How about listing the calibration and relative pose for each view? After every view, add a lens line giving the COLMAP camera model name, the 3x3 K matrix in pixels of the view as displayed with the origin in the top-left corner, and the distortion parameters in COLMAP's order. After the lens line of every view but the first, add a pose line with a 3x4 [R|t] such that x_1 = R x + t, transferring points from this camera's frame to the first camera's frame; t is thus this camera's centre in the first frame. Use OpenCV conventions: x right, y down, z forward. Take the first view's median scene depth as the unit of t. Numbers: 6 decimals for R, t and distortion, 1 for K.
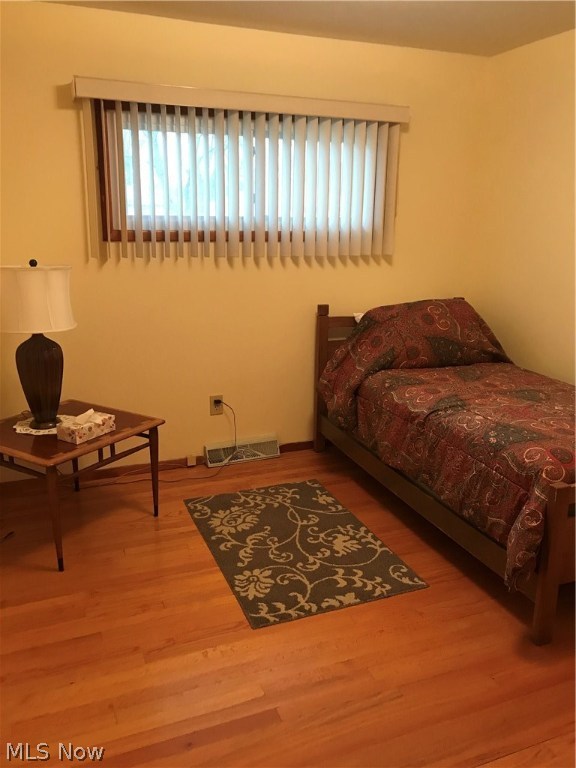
lens RADIAL K [[629.3, 0, 288.0], [0, 629.3, 384.0], [0, 0, 1]] dist [0.012362, -0.002684]
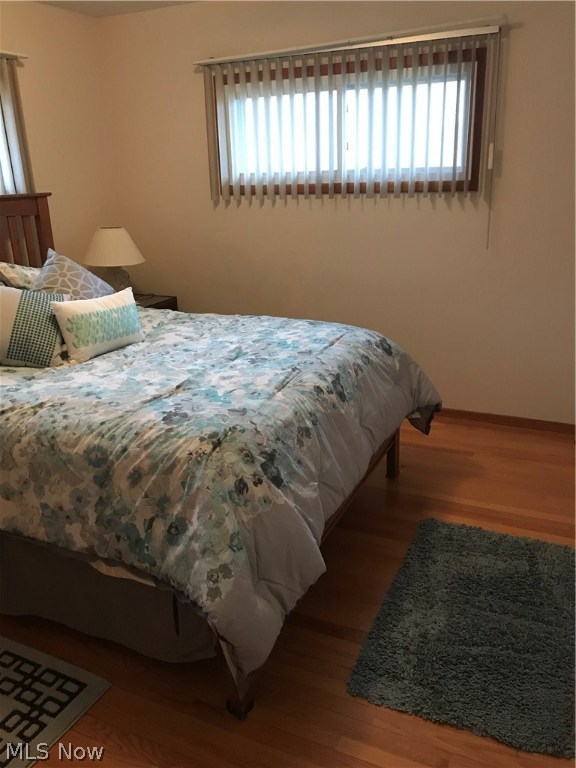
lens RADIAL K [[629.3, 0, 288.0], [0, 629.3, 384.0], [0, 0, 1]] dist [0.012362, -0.002684]
pose [[0.661622, 0.203412, -0.721720, 0.710385], [-0.149293, 0.978967, 0.139055, -0.054820], [0.734825, 0.015746, 0.678074, 0.256487]]
